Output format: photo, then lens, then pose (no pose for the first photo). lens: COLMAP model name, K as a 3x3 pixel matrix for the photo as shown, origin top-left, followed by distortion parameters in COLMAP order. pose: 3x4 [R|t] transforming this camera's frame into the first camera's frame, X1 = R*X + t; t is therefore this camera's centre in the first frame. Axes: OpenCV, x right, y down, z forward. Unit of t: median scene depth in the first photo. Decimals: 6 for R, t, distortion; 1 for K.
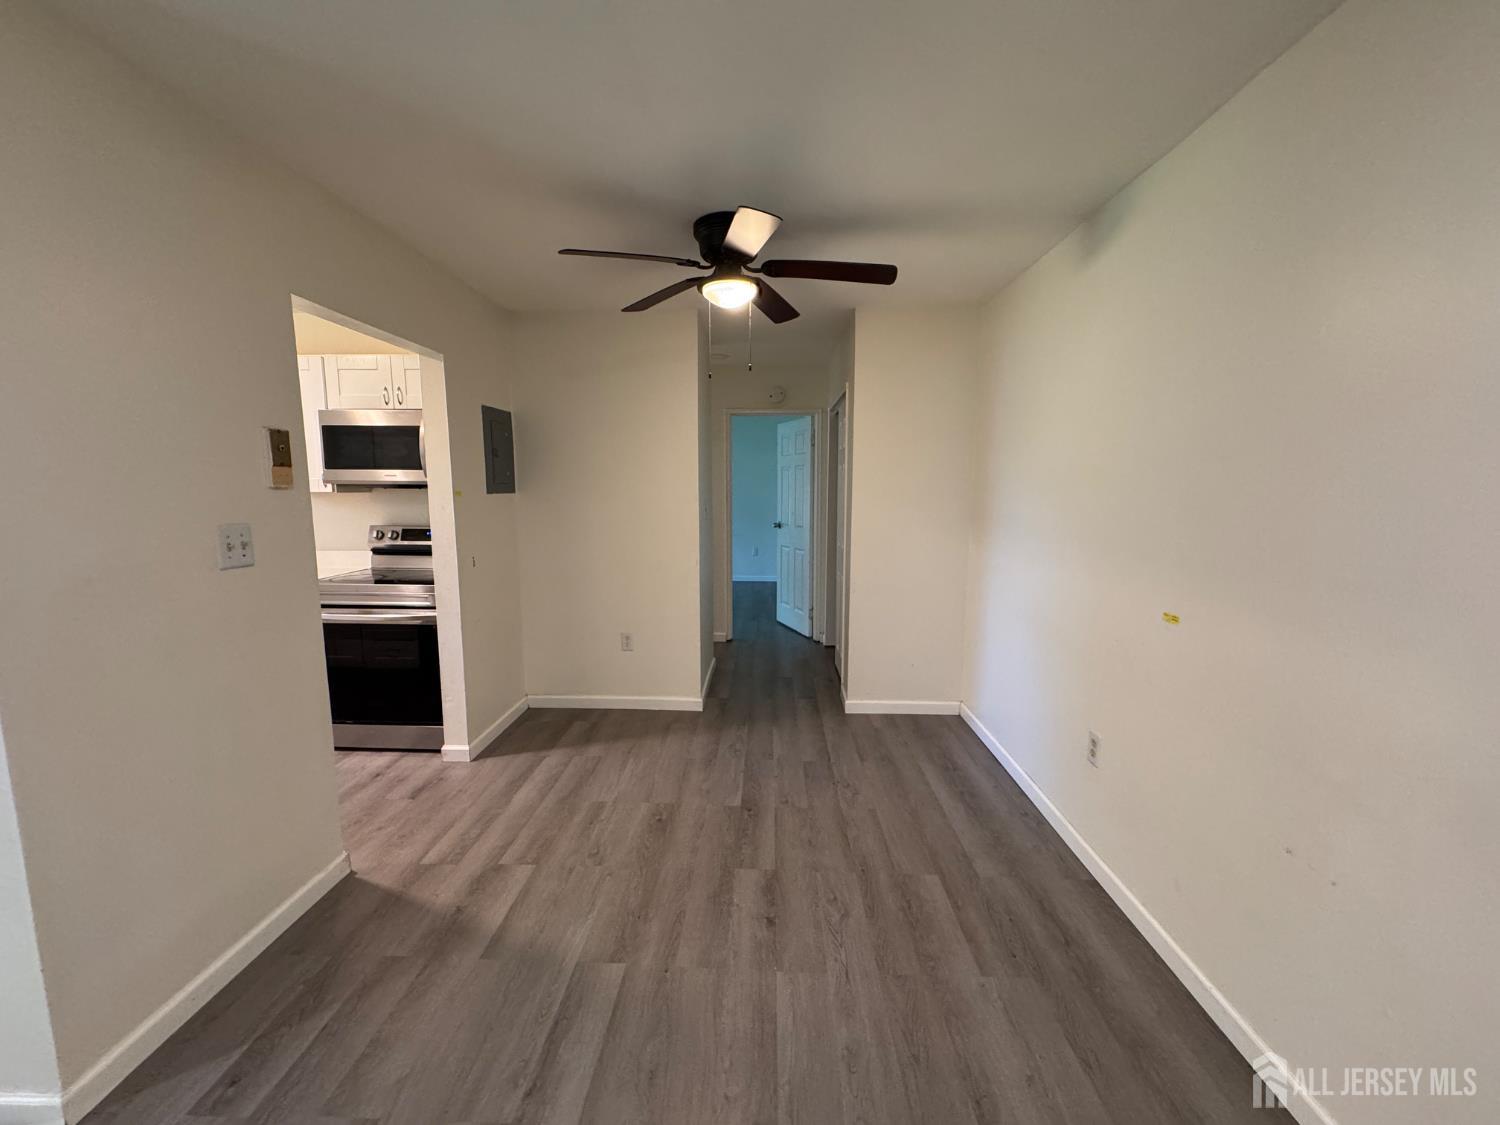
lens RADIAL K [[601.3, 0, 749.1], [0, 601.3, 560.0], [0, 0, 1]] dist [-0.002773, 0.001289]
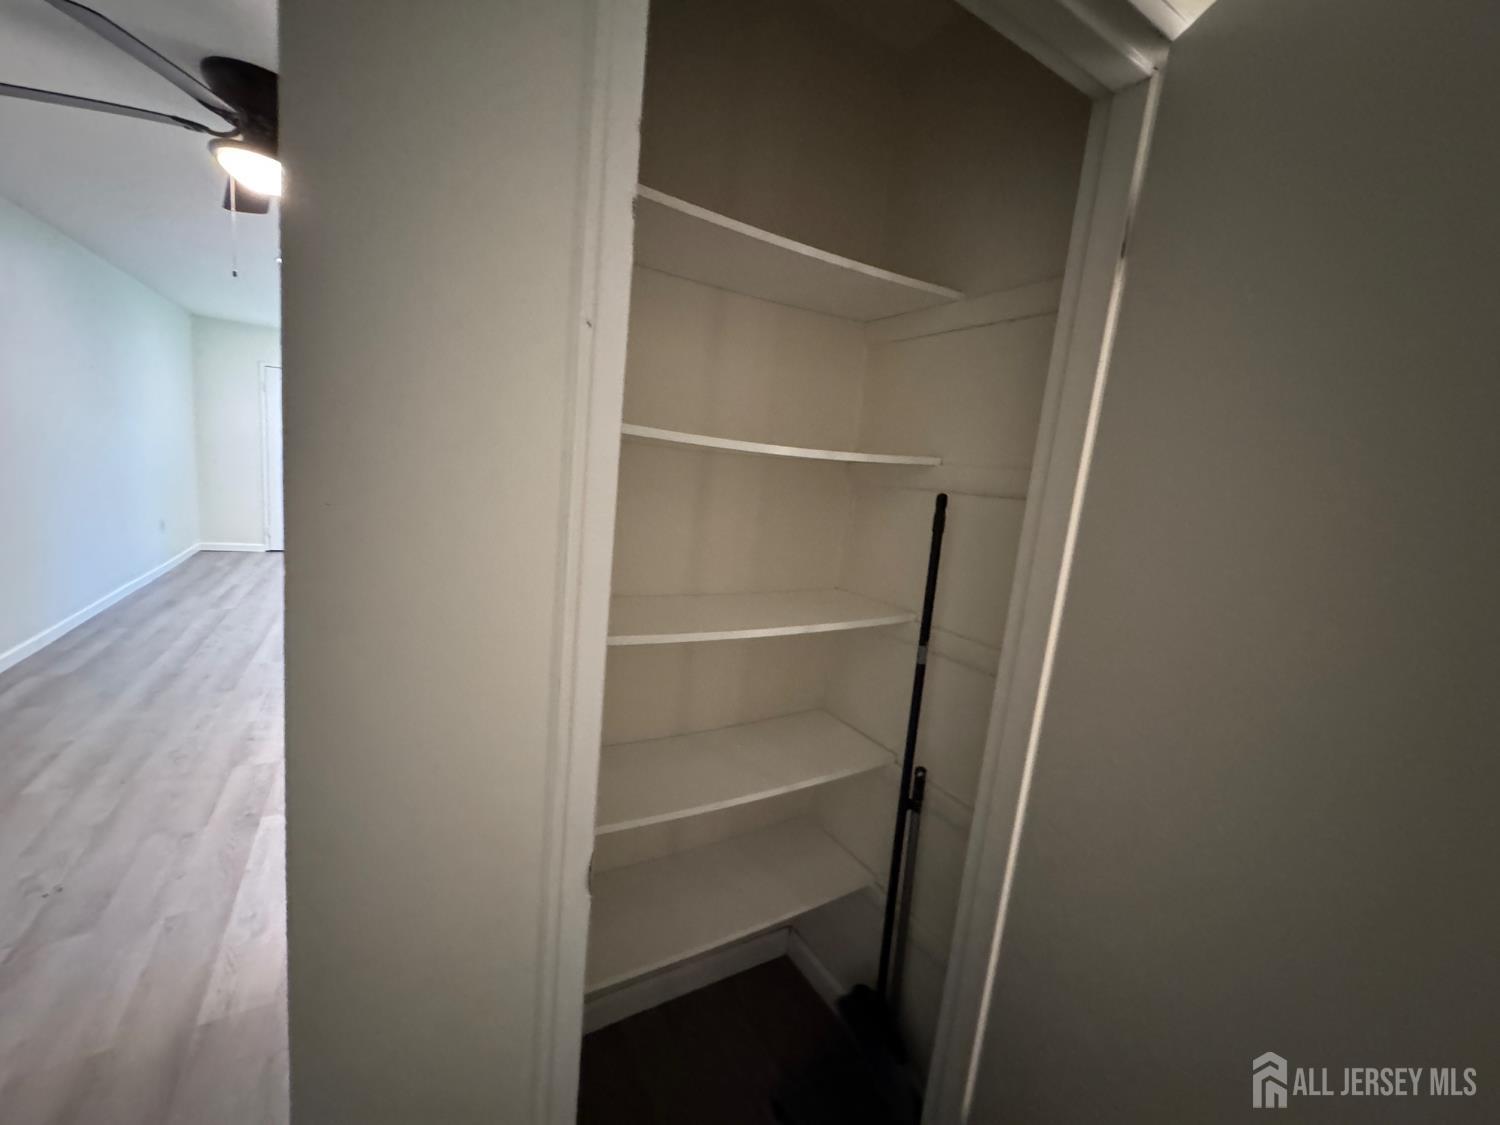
lens RADIAL K [[601.3, 0, 747.3], [0, 601.3, 566.0], [0, 0, 1]] dist [-0.002773, 0.001289]
pose [[-0.837170, 0.000862, -0.546943, -0.136903], [-0.165812, 0.952538, 0.255300, -0.263778], [0.521204, 0.304419, -0.797293, 2.126969]]
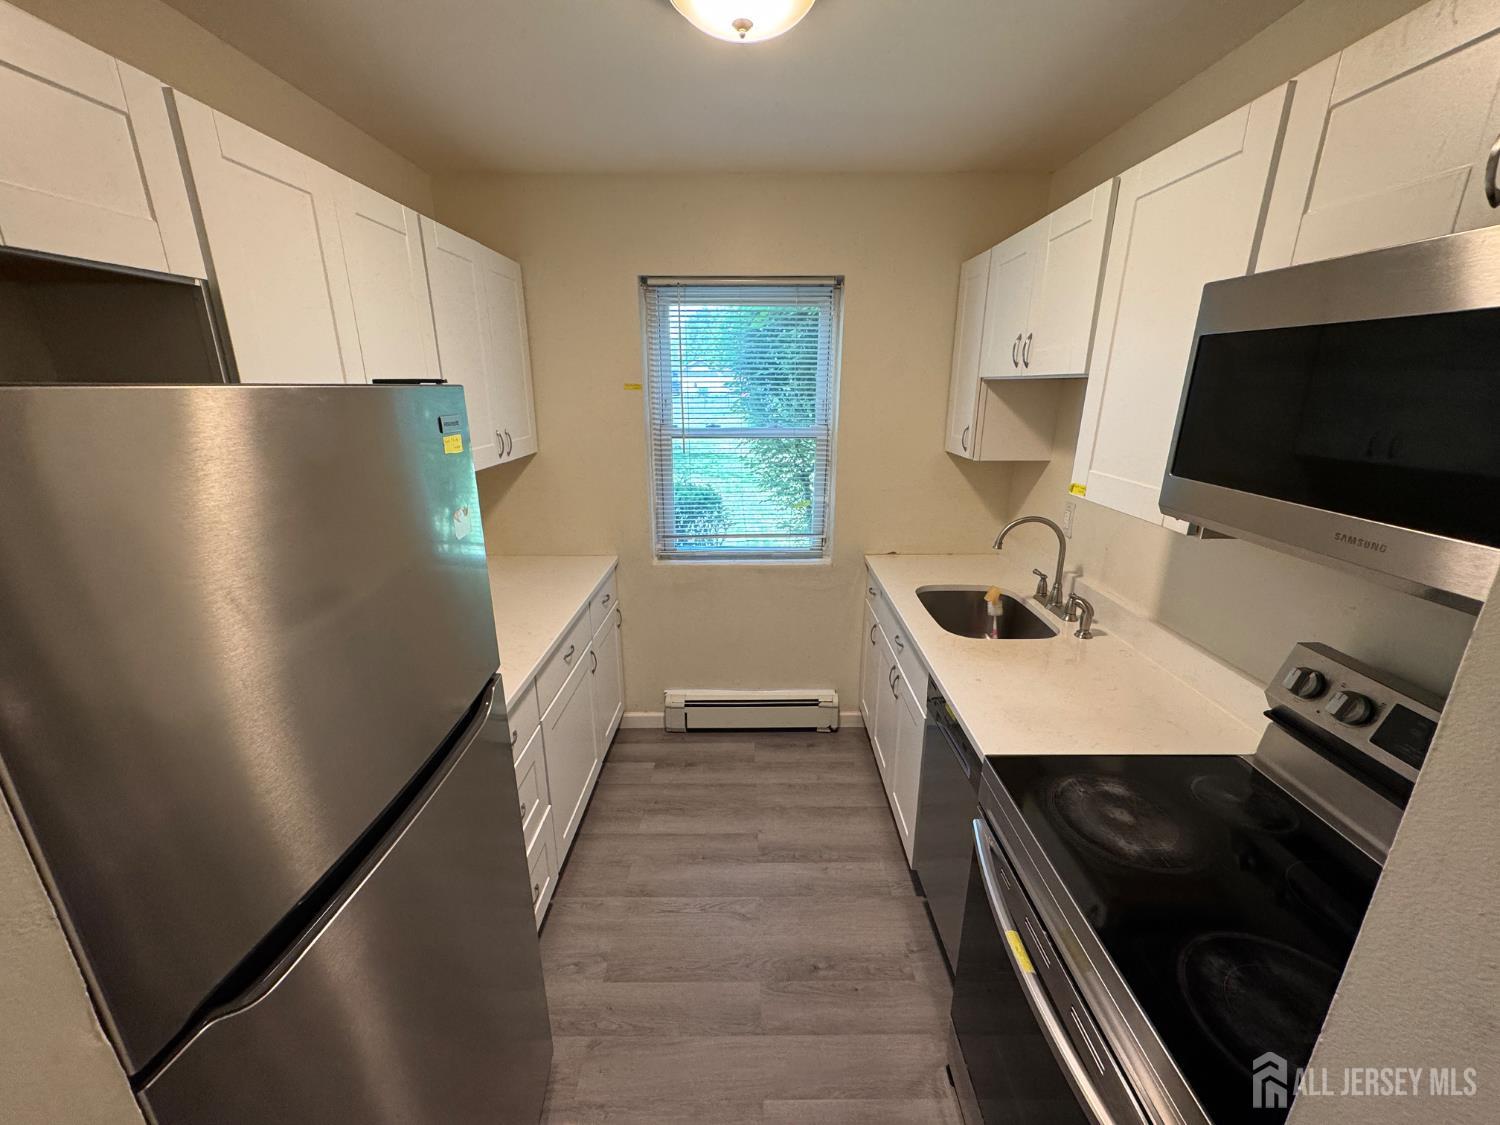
lens RADIAL K [[601.3, 0, 748.1], [0, 601.3, 570.1], [0, 0, 1]] dist [-0.002773, 0.001289]
pose [[0.029623, 0.289683, -0.956664, -0.525606], [-0.121411, 0.951041, 0.284220, -0.228317], [0.992160, 0.107730, 0.063343, 1.046129]]
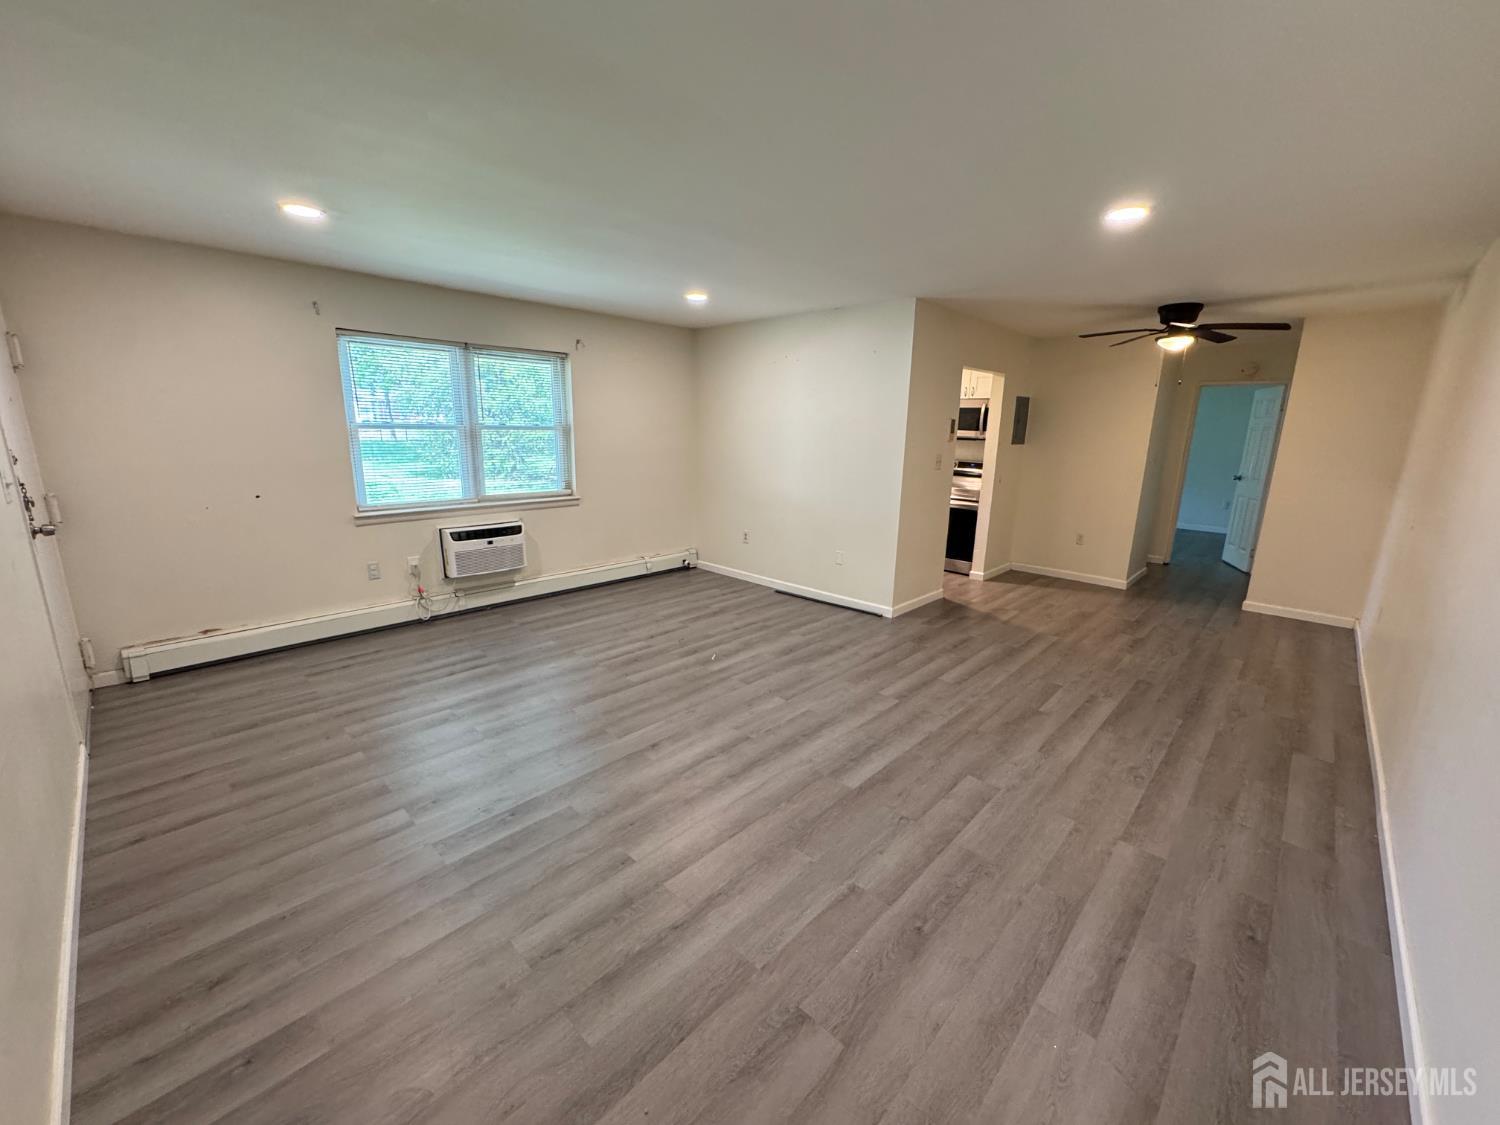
lens RADIAL K [[601.3, 0, 744.4], [0, 601.3, 569.6], [0, 0, 1]] dist [-0.002773, 0.001289]
pose [[0.746981, 0.167690, -0.643350, 0.284961], [-0.101128, 0.985067, 0.139341, 0.131483], [0.657109, -0.039024, 0.752784, -1.316886]]
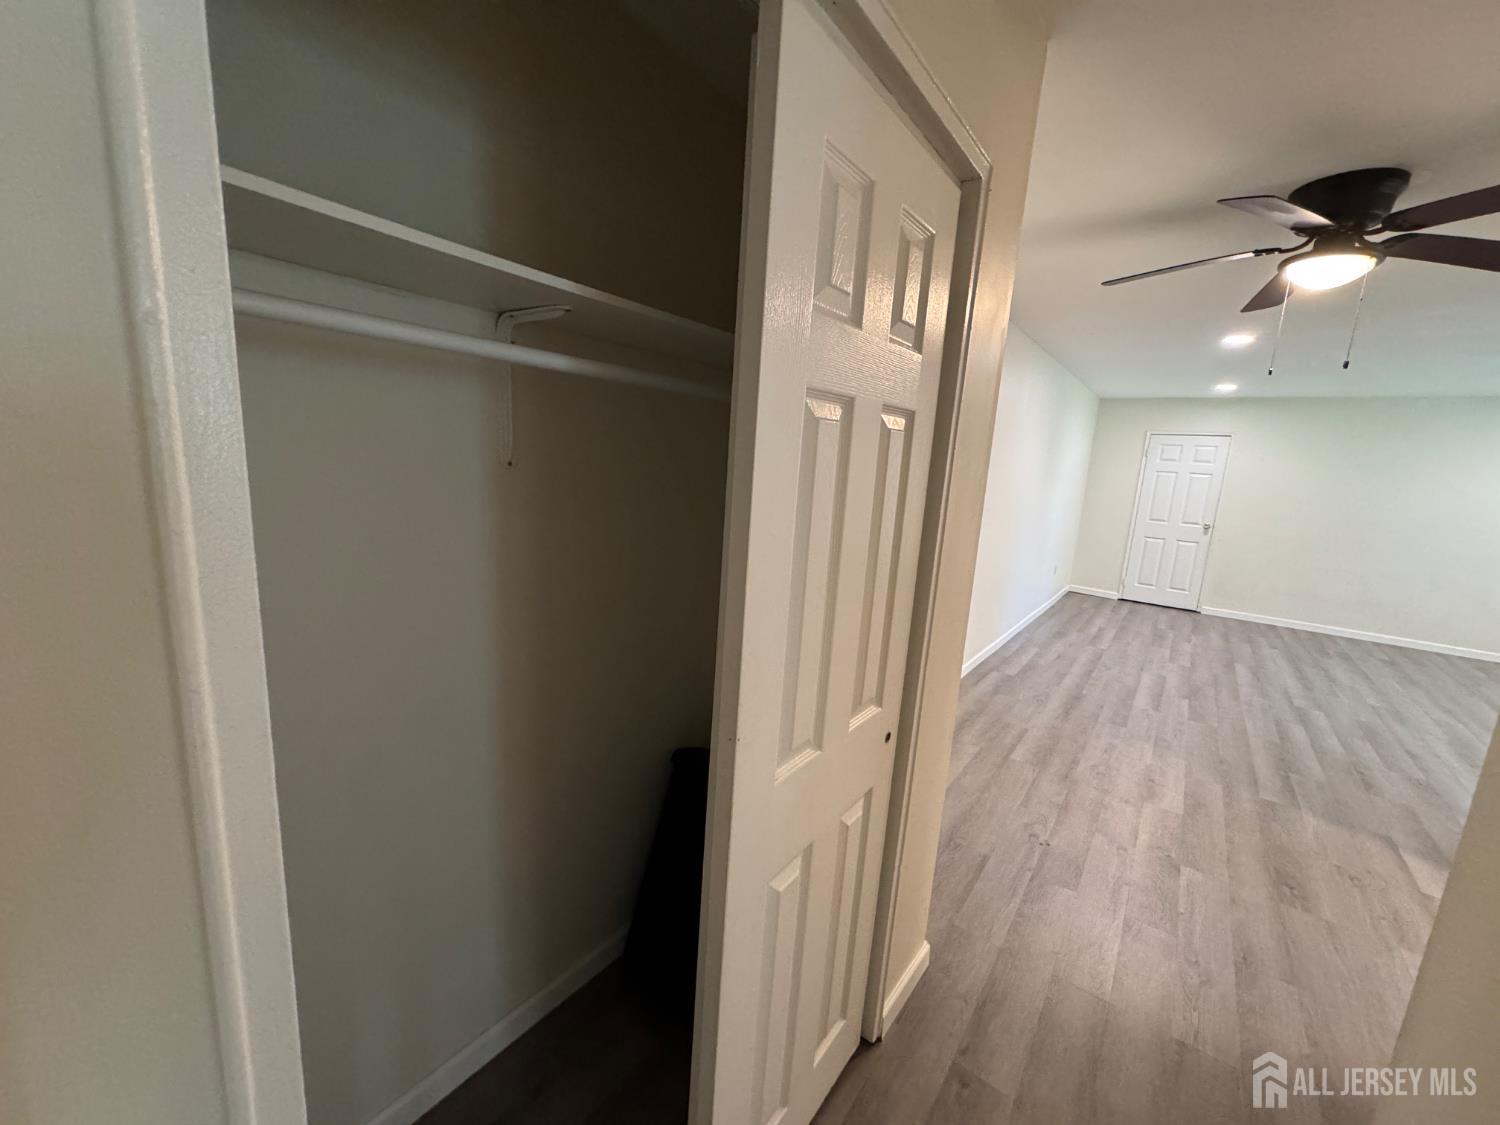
lens RADIAL K [[601.3, 0, 746.4], [0, 601.3, 560.7], [0, 0, 1]] dist [-0.002773, 0.001289]
pose [[-0.818594, -0.154300, 0.553259, 0.100001], [0.004932, 0.961316, 0.275402, -0.298543], [-0.574351, 0.228171, -0.786167, 2.199267]]
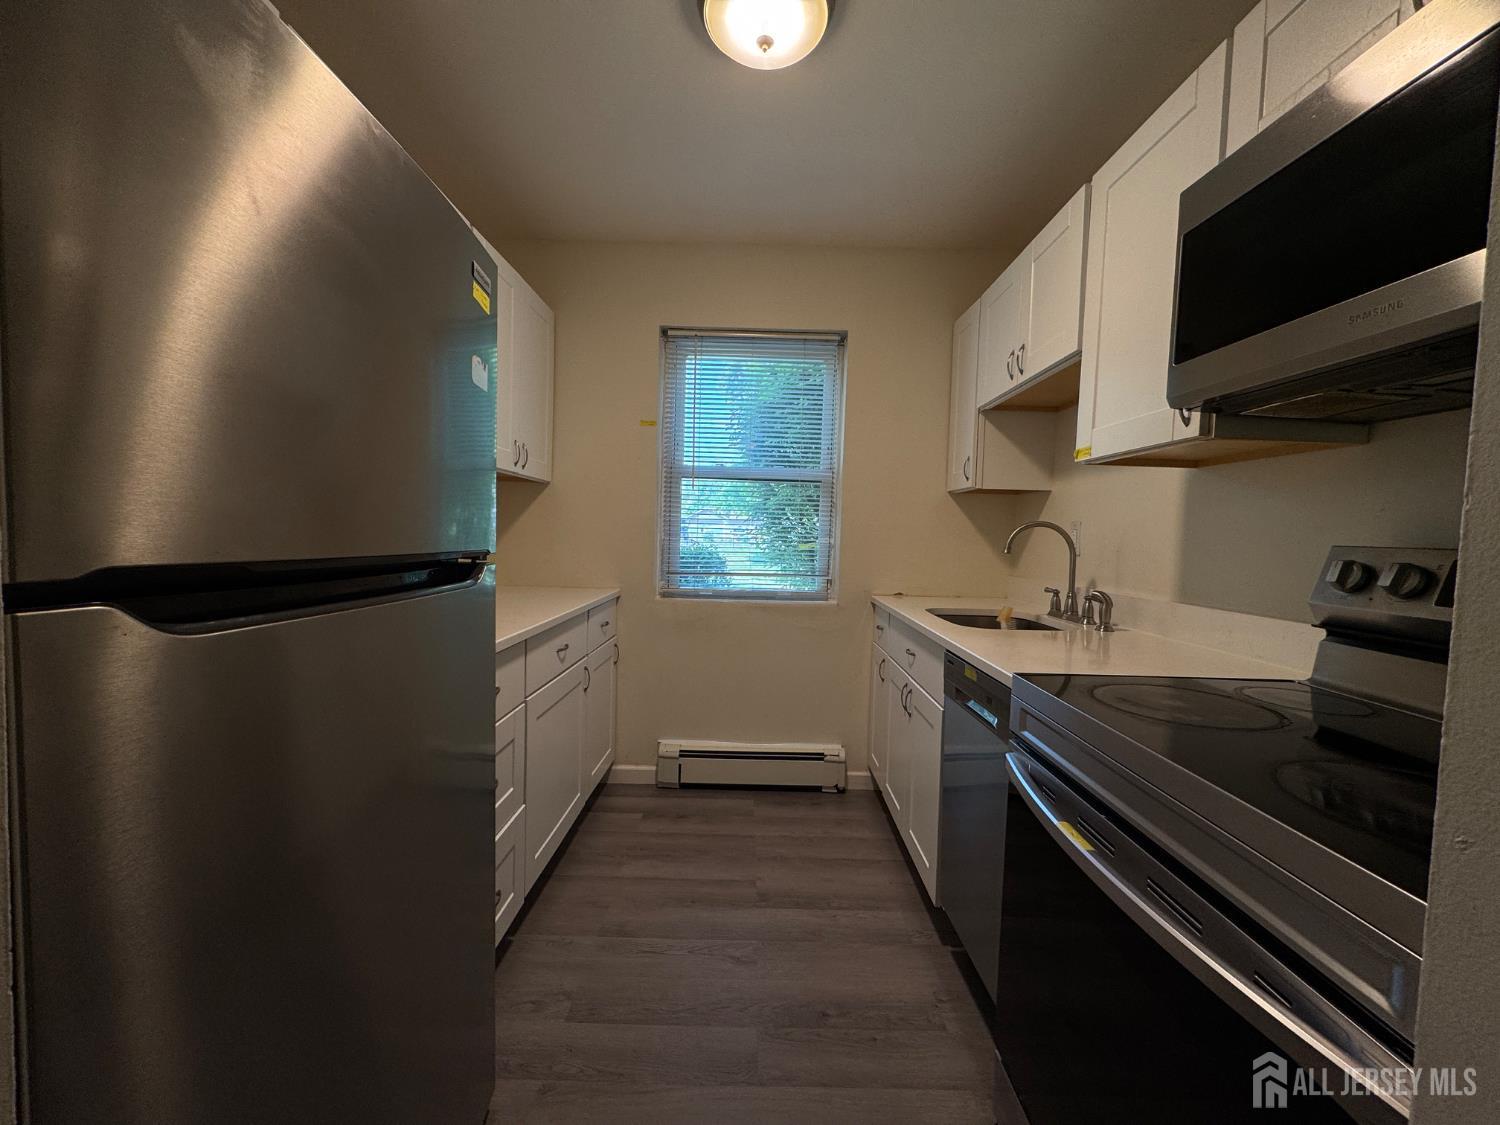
lens RADIAL K [[601.3, 0, 748.7], [0, 601.3, 563.9], [0, 0, 1]] dist [-0.002773, 0.001289]
pose [[0.023795, 0.049851, -0.998473, -0.506829], [-0.149045, 0.987771, 0.045764, -0.026098], [0.988544, 0.147729, 0.030934, 1.066550]]
